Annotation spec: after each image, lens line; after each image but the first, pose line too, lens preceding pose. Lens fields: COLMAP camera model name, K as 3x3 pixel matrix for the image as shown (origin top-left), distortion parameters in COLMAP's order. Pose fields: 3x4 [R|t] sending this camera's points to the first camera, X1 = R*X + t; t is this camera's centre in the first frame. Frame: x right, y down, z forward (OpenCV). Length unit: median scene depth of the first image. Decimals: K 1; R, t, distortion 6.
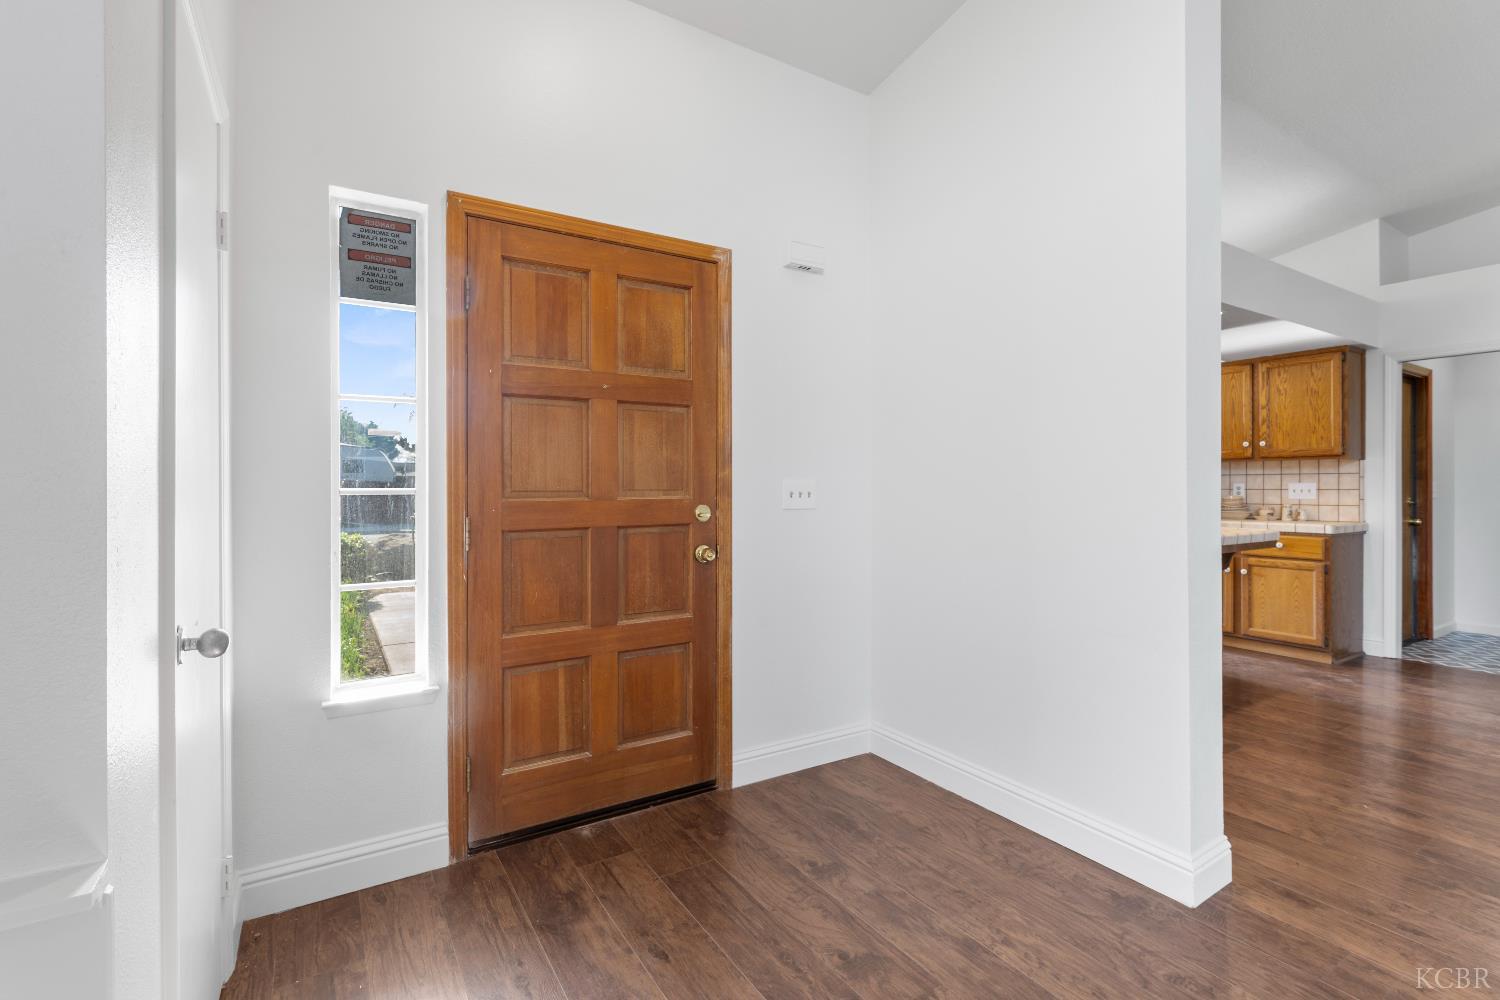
lens RADIAL K [[687.6, 0, 747.7], [0, 687.6, 488.8], [0, 0, 1]] dist [-0.000266, 0.000289]
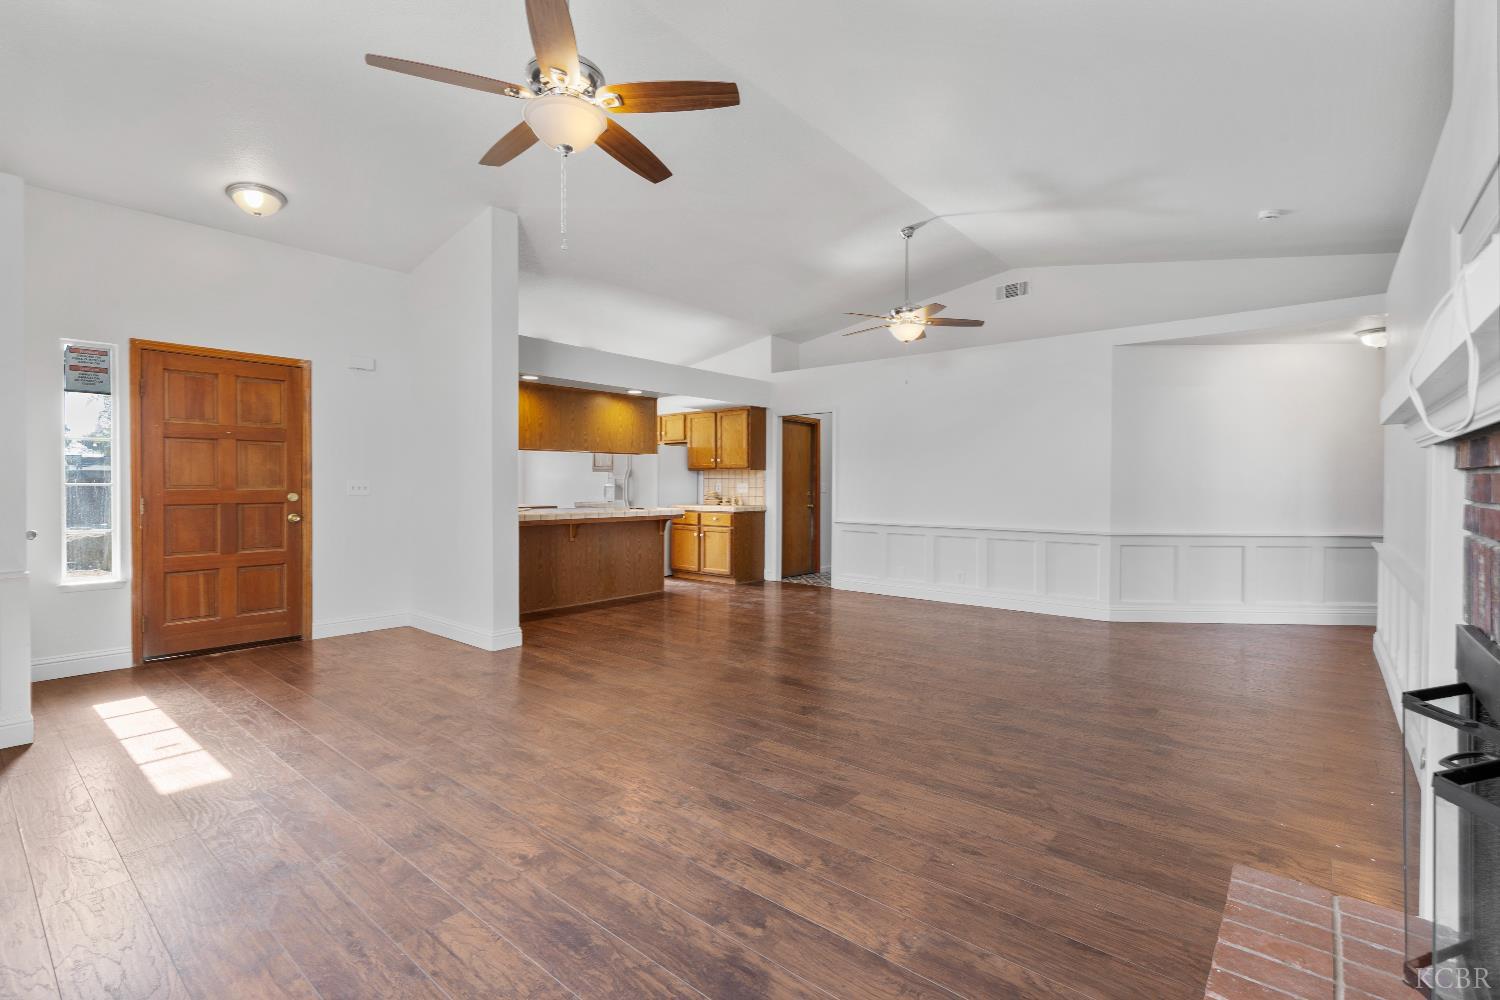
lens RADIAL K [[682.6, 0, 739.7], [0, 682.6, 494.3], [0, 0, 1]] dist [0.000920, 0.000156]
pose [[0.952464, 0.001787, 0.304646, 0.570652], [-0.005201, 0.999932, 0.010396, 0.001095], [-0.304607, -0.011486, 0.952409, -1.267088]]
